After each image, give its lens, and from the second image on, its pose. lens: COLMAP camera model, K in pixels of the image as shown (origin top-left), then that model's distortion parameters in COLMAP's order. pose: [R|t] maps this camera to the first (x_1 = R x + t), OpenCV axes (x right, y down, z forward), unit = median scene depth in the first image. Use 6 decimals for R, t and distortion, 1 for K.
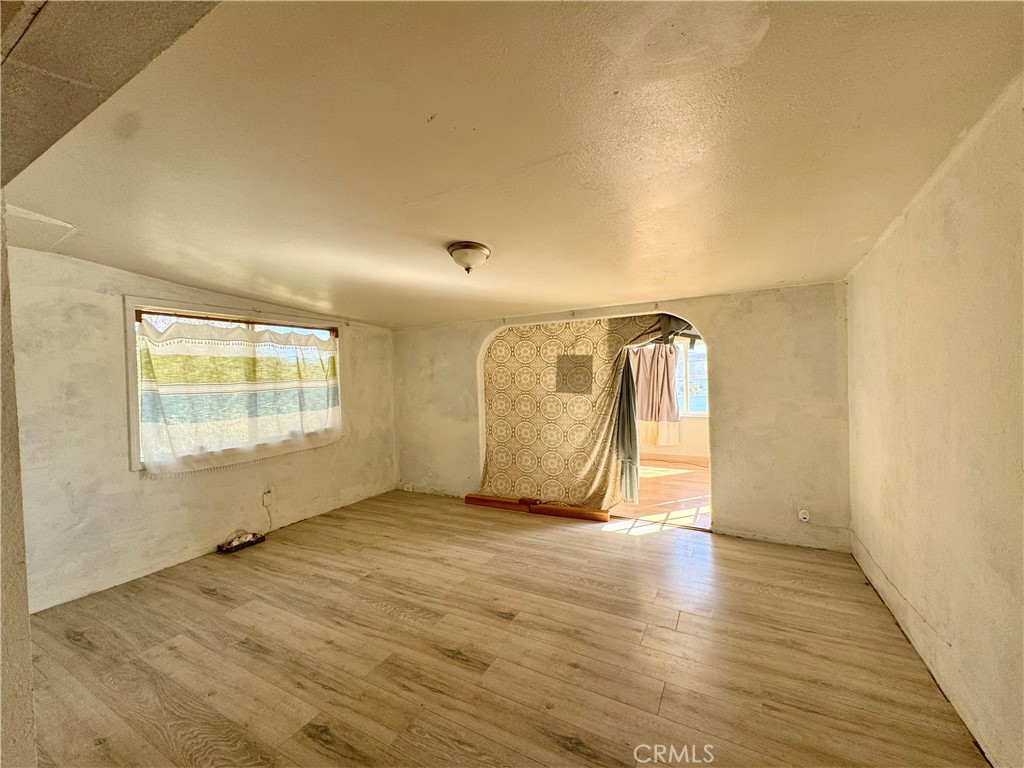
lens RADIAL K [[411.6, 0, 510.8], [0, 411.6, 383.0], [0, 0, 1]] dist [-0.002185, 0.000192]
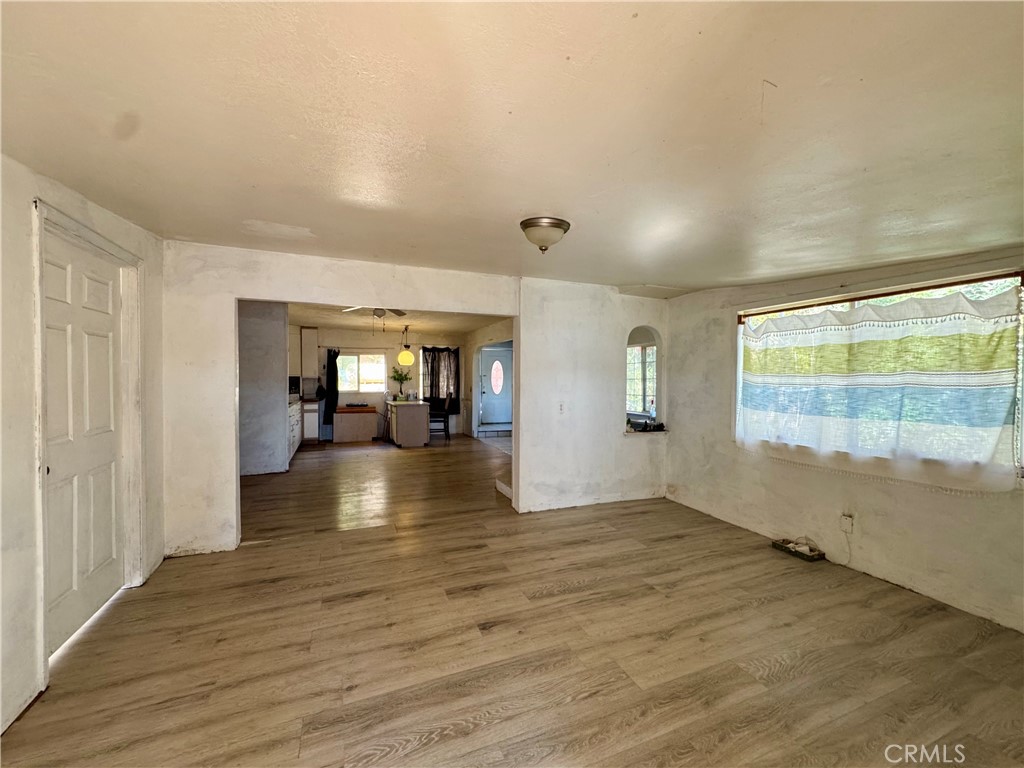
lens RADIAL K [[411.6, 0, 512.4], [0, 411.6, 382.0], [0, 0, 1]] dist [-0.002185, 0.000192]
pose [[-0.627027, 0.035594, -0.778184, 0.551588], [0.000884, 0.998987, 0.044982, -0.032874], [0.778997, 0.027517, -0.626424, 1.332122]]
